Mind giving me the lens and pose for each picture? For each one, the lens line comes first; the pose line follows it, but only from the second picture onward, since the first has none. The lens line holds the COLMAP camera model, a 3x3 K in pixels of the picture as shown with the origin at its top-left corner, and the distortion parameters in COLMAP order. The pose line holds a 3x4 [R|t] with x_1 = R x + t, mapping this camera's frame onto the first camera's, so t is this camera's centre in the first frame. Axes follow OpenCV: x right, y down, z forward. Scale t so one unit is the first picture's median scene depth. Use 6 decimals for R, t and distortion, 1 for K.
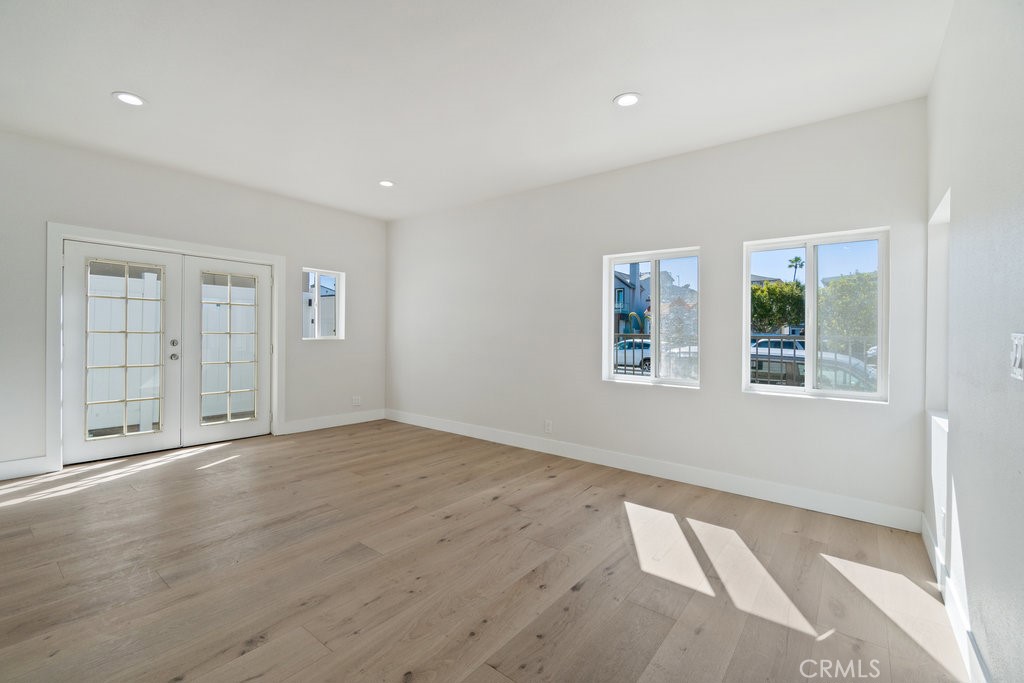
lens RADIAL K [[442.7, 0, 509.0], [0, 442.7, 336.1], [0, 0, 1]] dist [-0.000902, 0.000068]
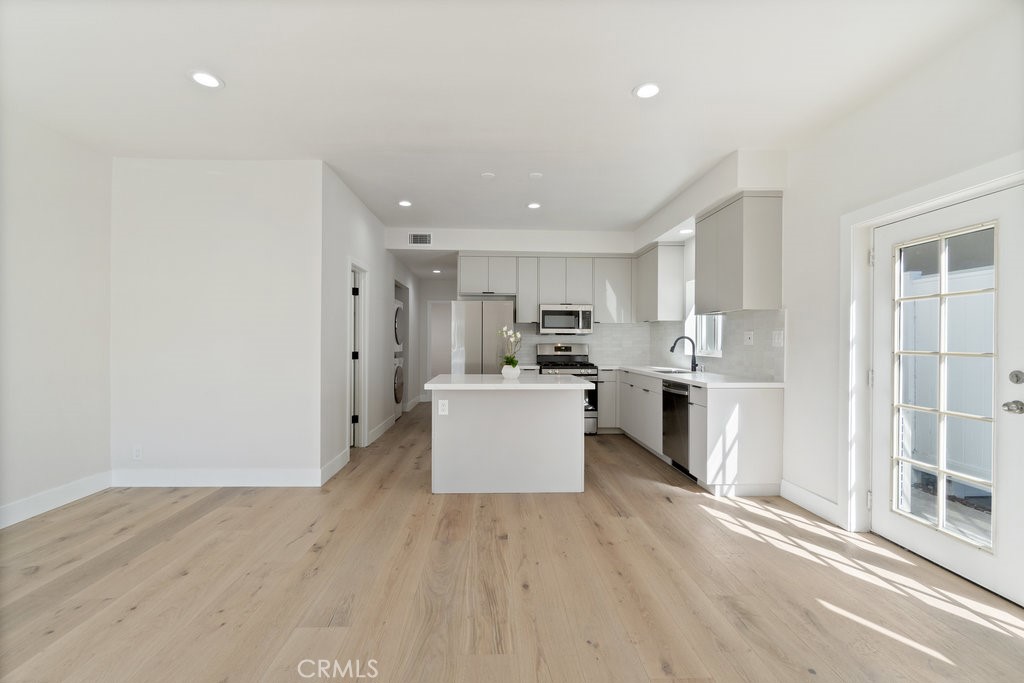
lens RADIAL K [[438.1, 0, 480.7], [0, 438.1, 344.2], [0, 0, 1]] dist [0.000723, 0.000163]
pose [[-0.778539, -0.019350, -0.627297, -0.024605], [-0.019311, 0.999790, -0.006873, -0.004489], [0.627299, 0.006763, -0.778749, 1.014346]]
